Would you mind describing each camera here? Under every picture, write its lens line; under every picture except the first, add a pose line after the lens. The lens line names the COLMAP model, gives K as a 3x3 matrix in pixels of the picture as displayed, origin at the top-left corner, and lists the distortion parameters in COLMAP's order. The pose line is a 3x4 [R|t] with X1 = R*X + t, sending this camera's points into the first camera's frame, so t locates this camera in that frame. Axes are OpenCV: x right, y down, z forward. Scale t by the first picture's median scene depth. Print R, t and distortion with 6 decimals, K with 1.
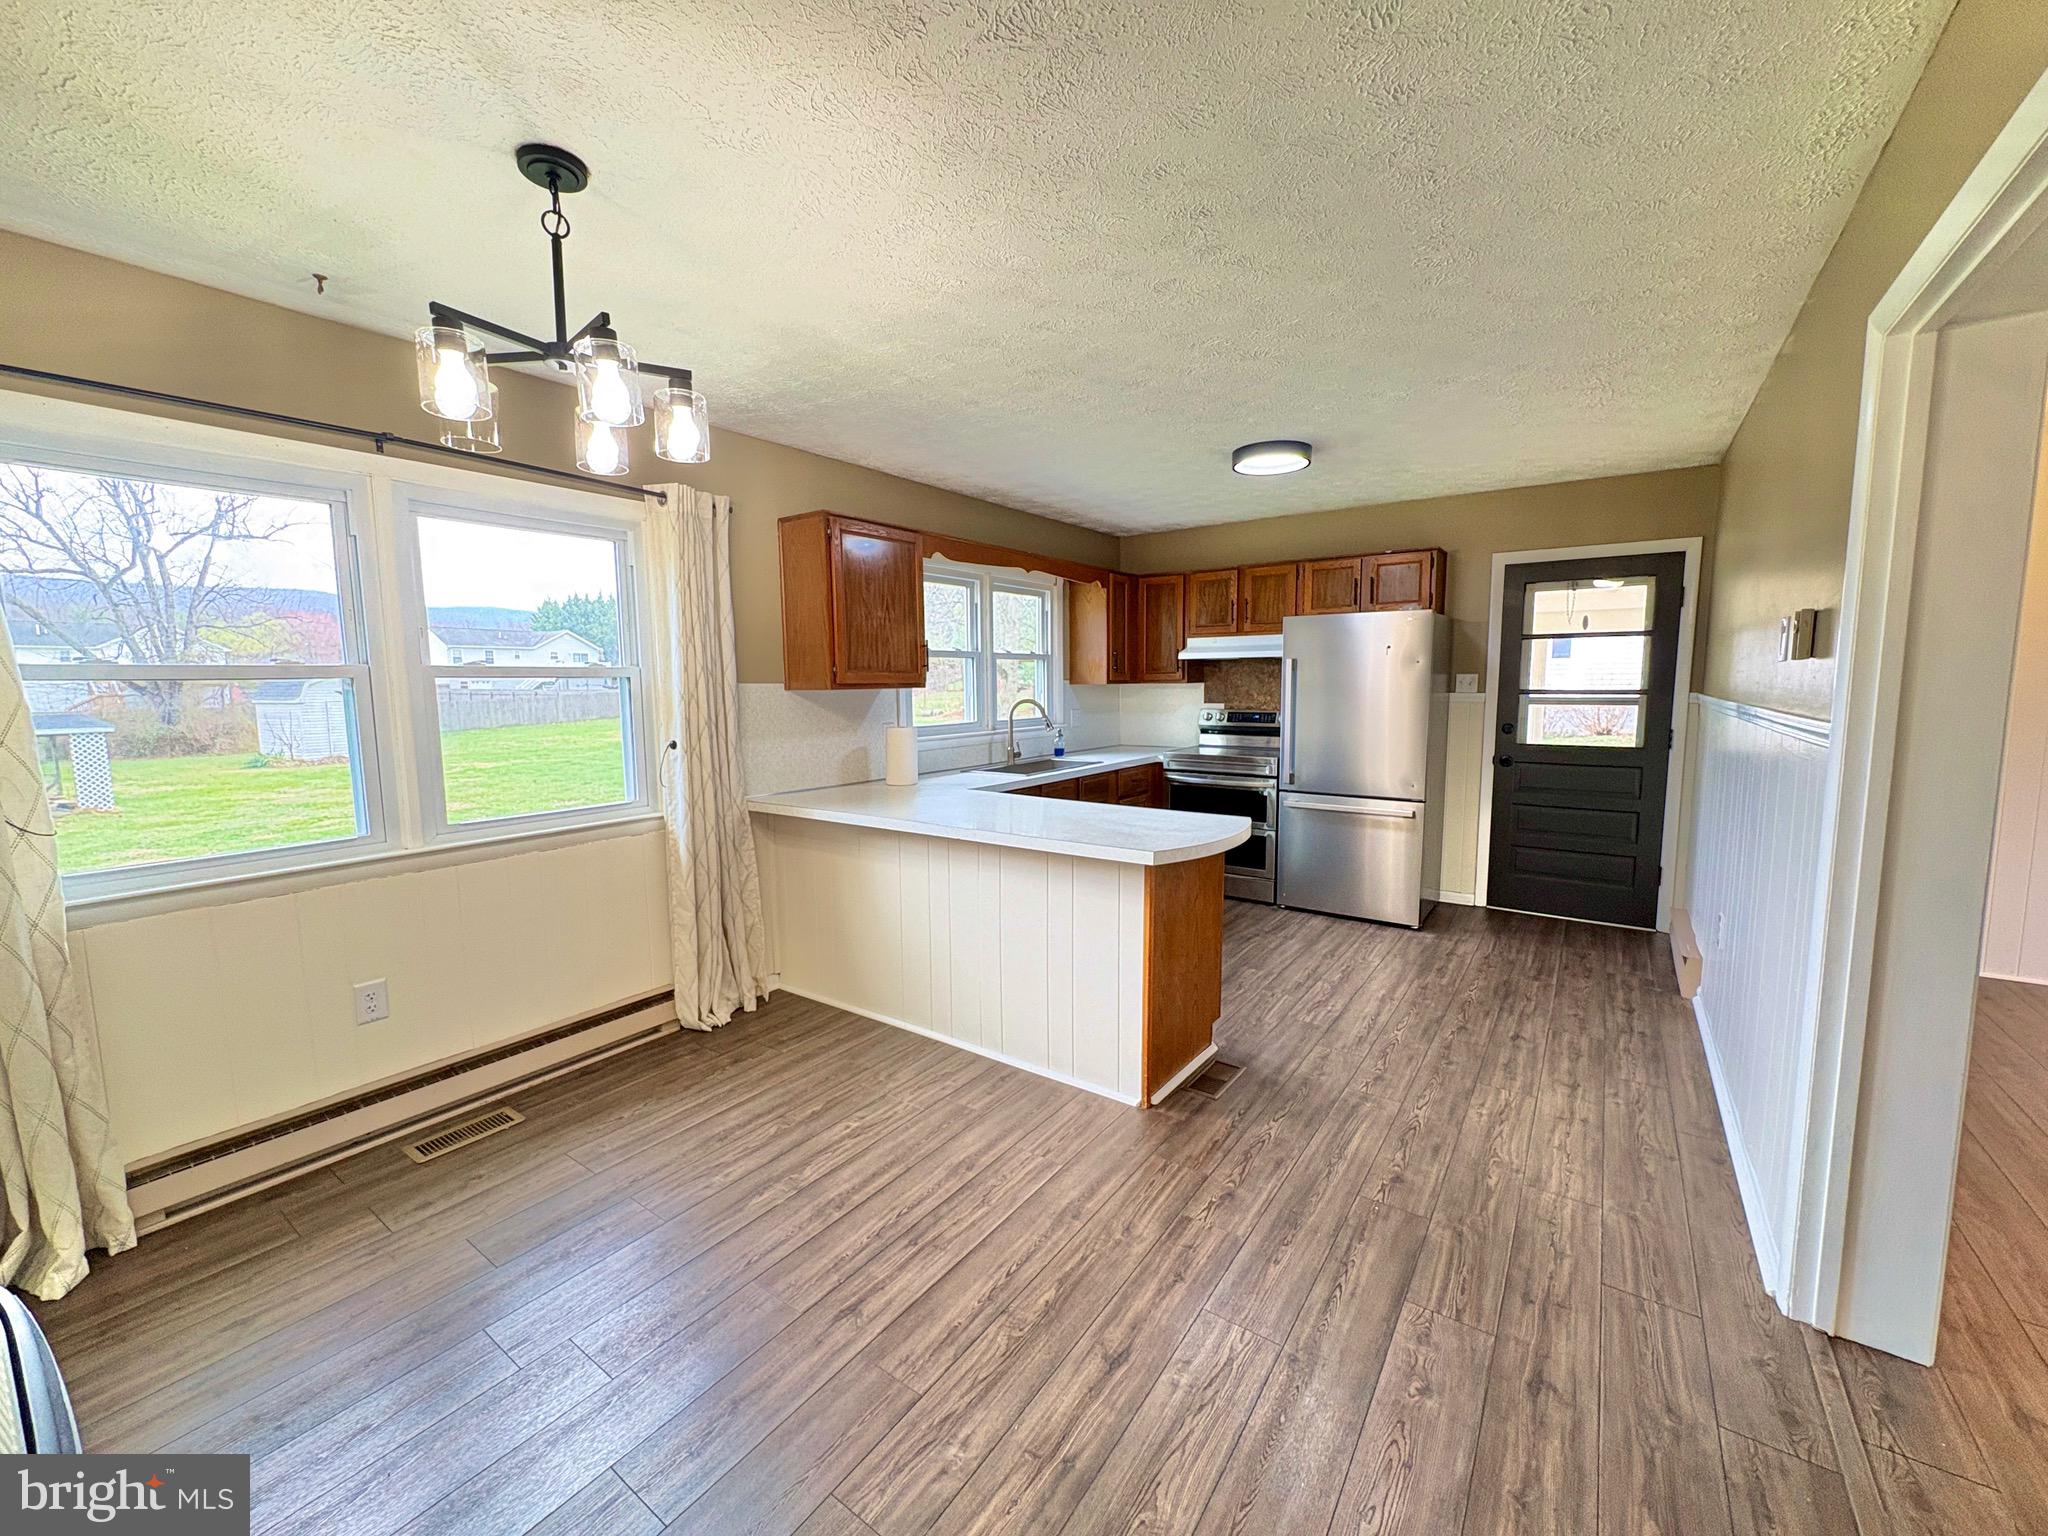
lens RADIAL K [[813.6, 0, 1024.0], [0, 813.6, 768.0], [0, 0, 1]] dist [-0.000443, -0.000571]
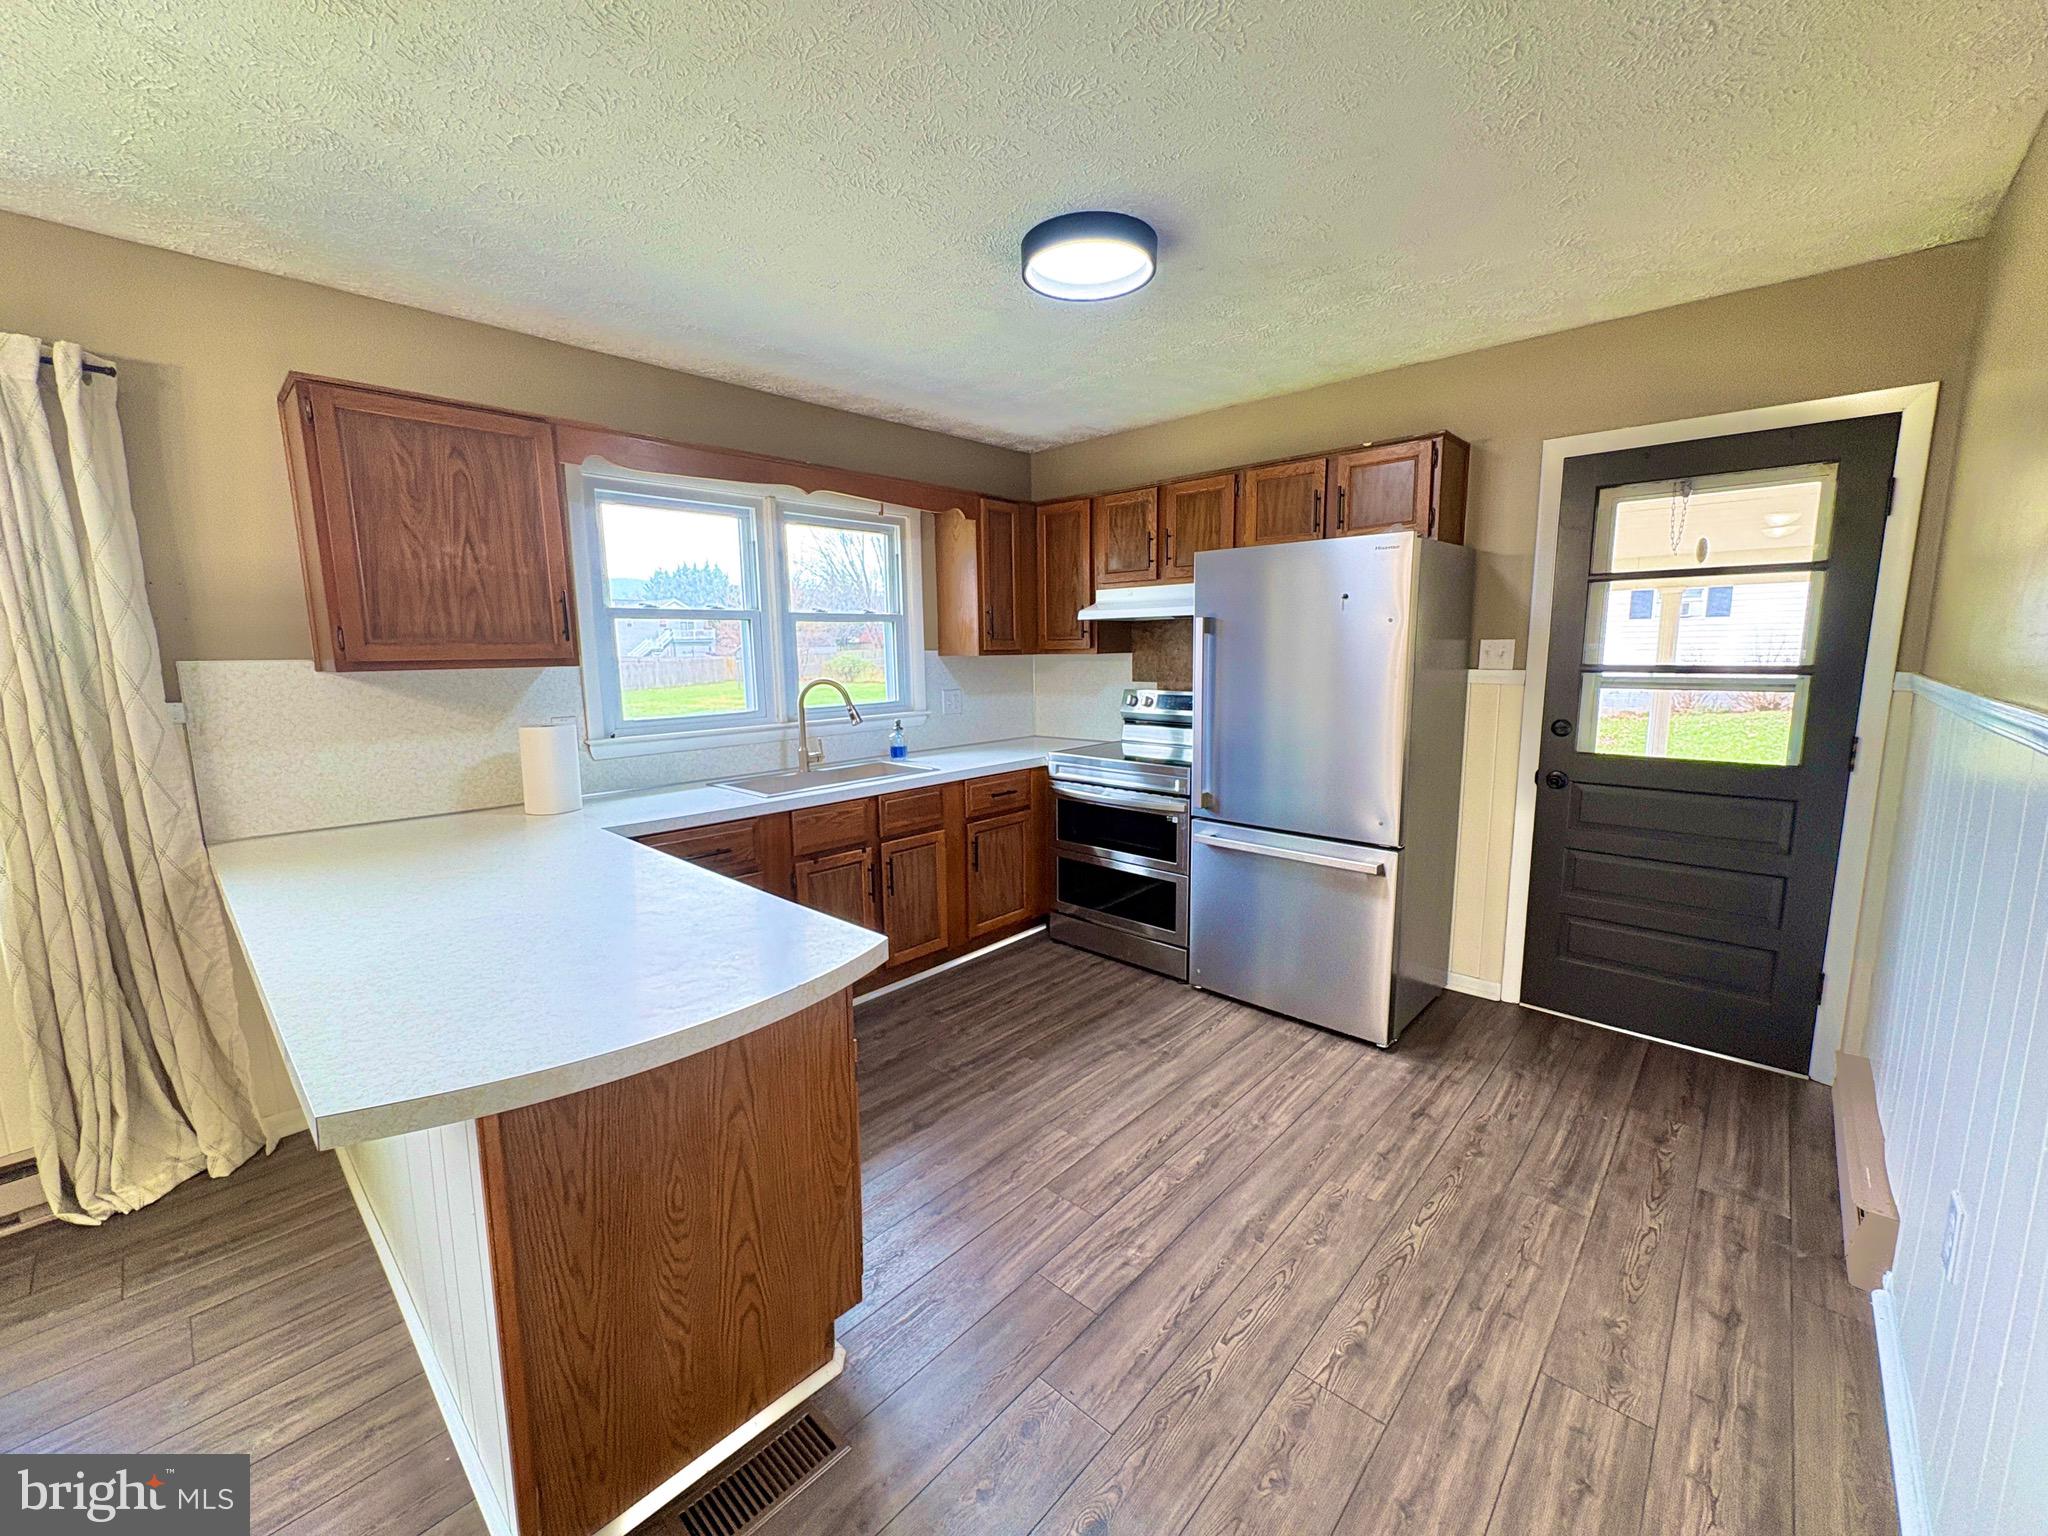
lens RADIAL K [[813.6, 0, 1024.0], [0, 813.6, 768.0], [0, 0, 1]] dist [-0.000443, -0.000571]
pose [[0.992032, 0.014717, -0.125125, 0.271816], [-0.009424, 0.999040, 0.042788, -0.041207], [0.125635, -0.041268, 0.991218, 0.339573]]
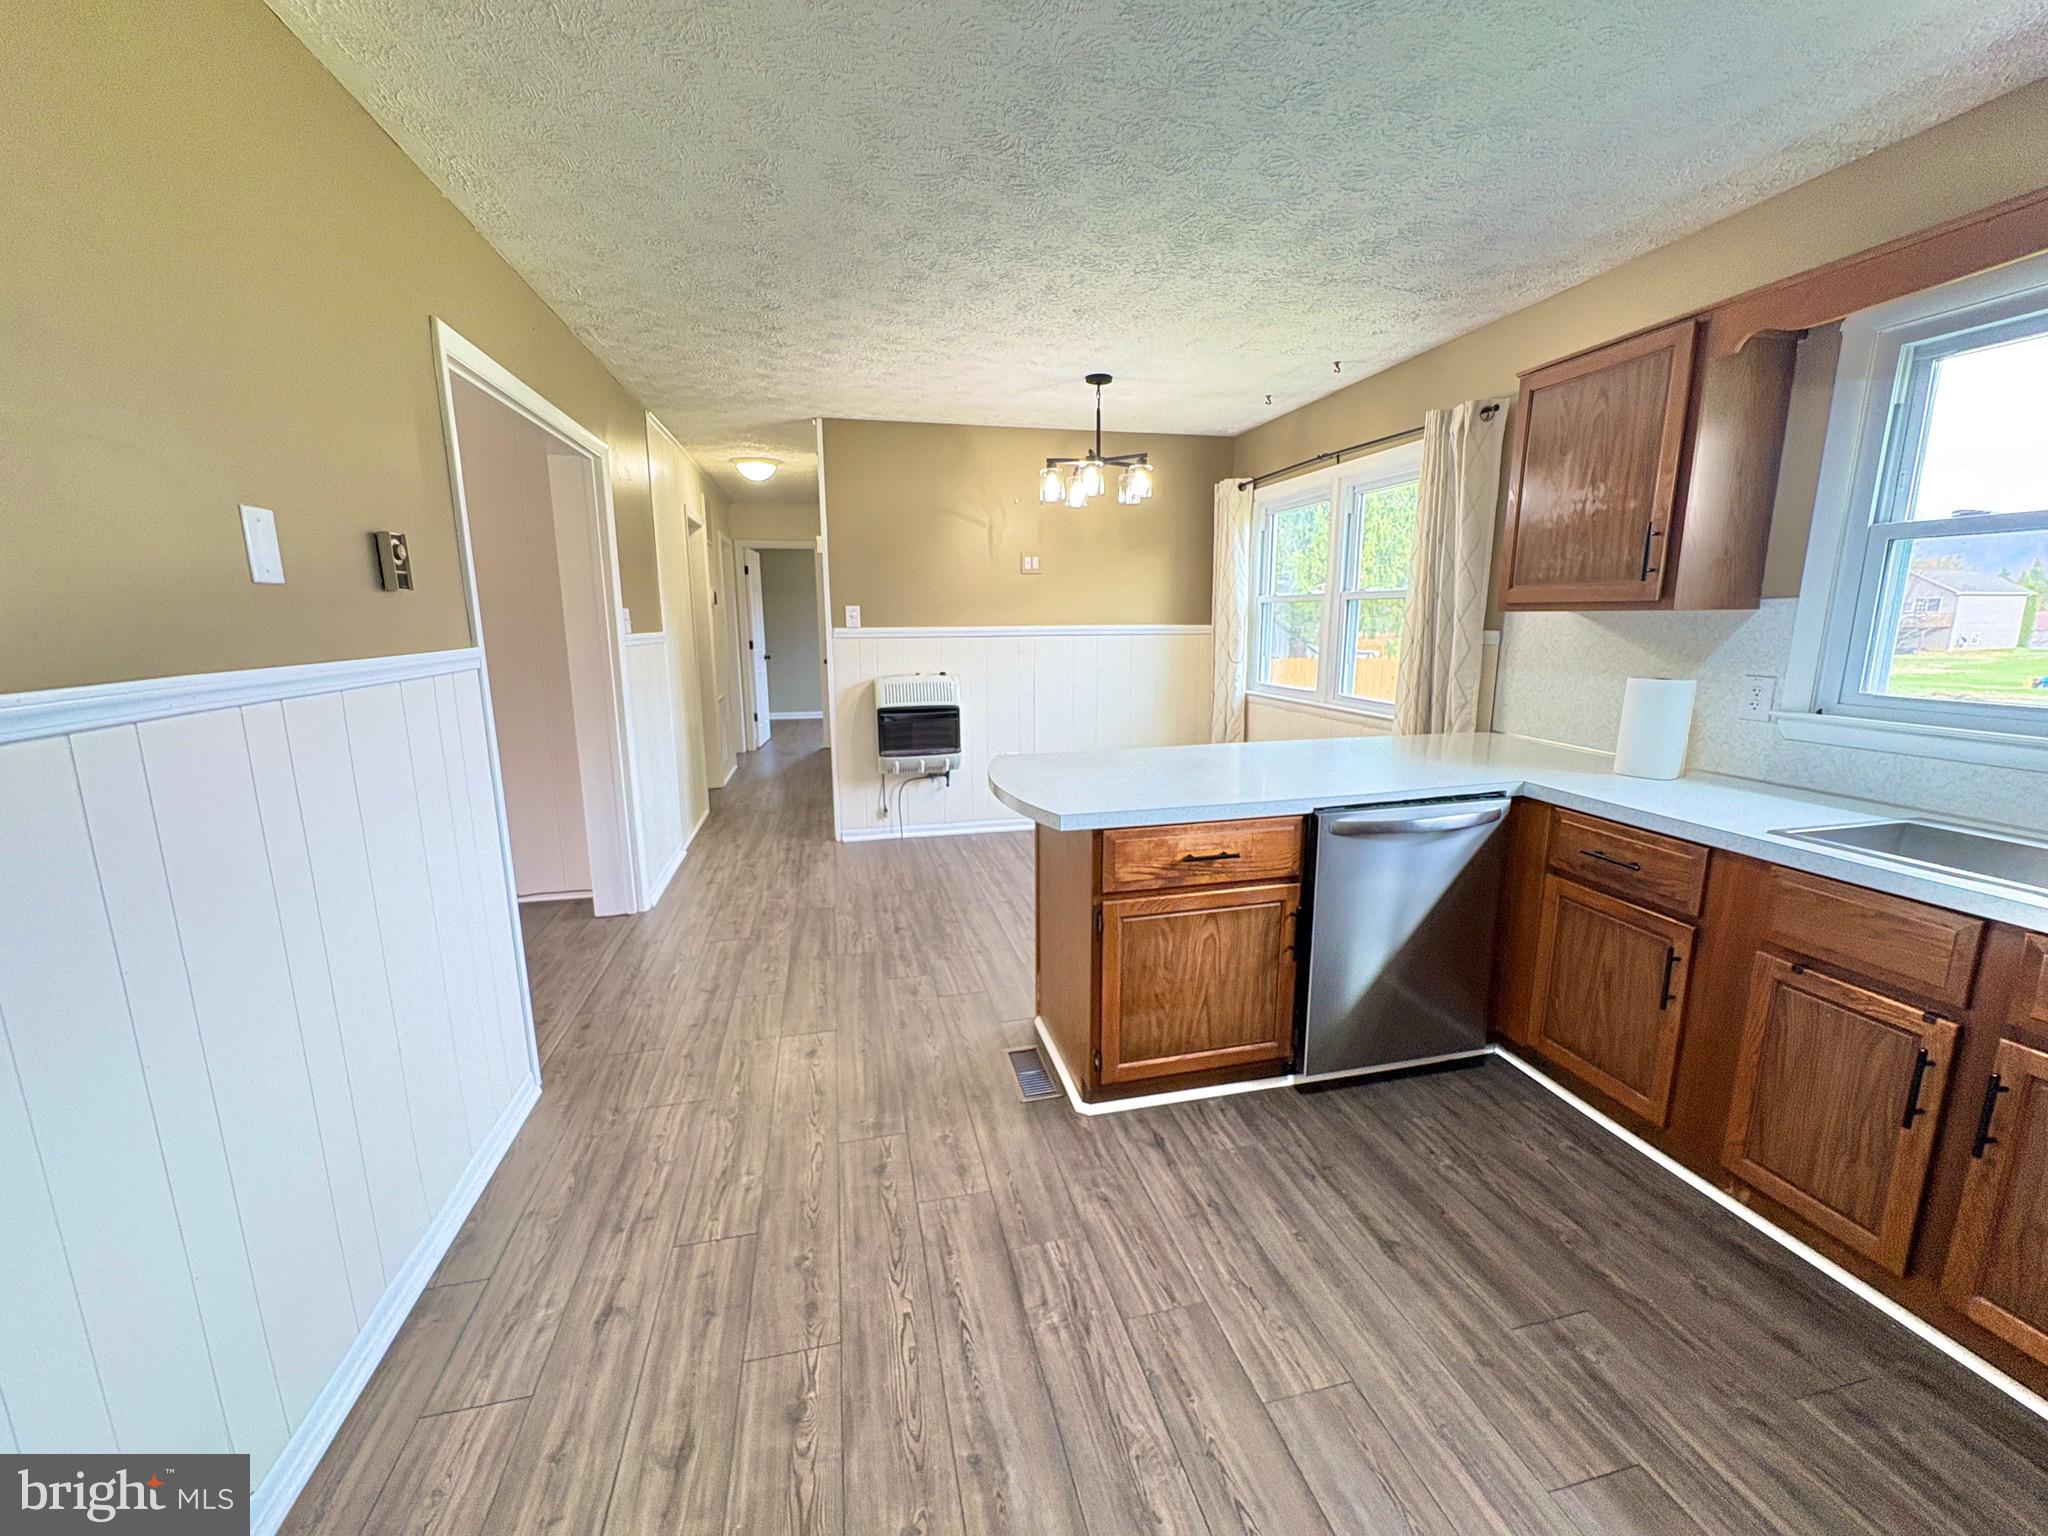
lens RADIAL K [[813.6, 0, 1024.0], [0, 813.6, 768.0], [0, 0, 1]] dist [-0.000443, -0.000571]
pose [[-0.660172, 0.155466, -0.734849, 0.503604], [-0.065623, 0.962666, 0.262618, -0.095770], [0.748242, 0.221596, -0.625323, 0.894803]]
